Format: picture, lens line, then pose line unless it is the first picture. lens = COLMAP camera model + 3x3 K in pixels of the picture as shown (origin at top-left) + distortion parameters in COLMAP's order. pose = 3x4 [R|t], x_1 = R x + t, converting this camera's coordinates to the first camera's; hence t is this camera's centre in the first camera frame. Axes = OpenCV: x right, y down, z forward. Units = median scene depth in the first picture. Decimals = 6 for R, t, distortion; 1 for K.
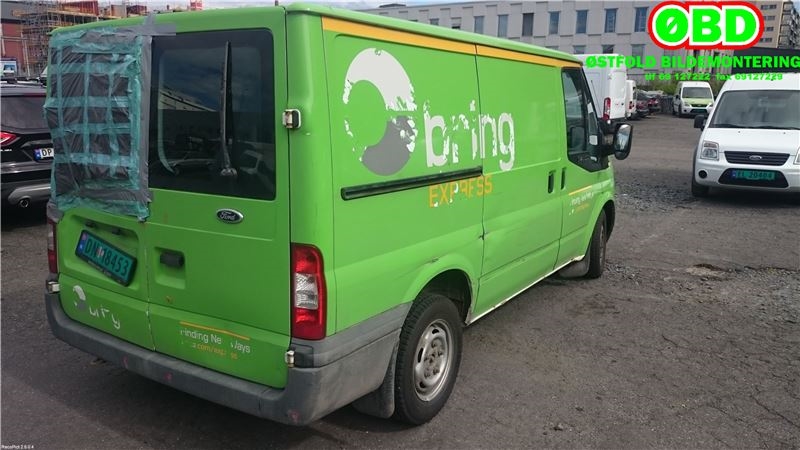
lens RADIAL K [[662.7, 0, 400.0], [0, 662.7, 225.0], [0, 0, 1]] dist [0.010972, 0.005027]
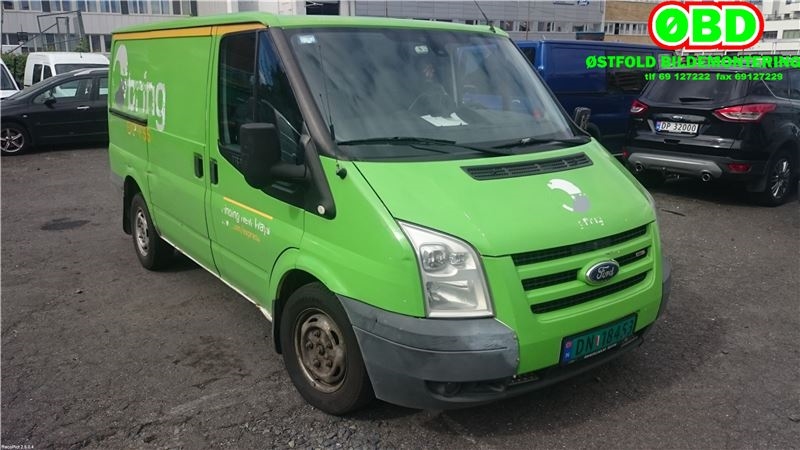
lens RADIAL K [[712.2, 0, 400.0], [0, 712.2, 225.0], [0, 0, 1]] dist [-0.006937, -0.004661]
pose [[-0.405807, 0.197662, -0.892329, 1.201816], [-0.182788, 0.939056, 0.291140, -0.386858], [0.895494, 0.281253, -0.344945, 1.929397]]
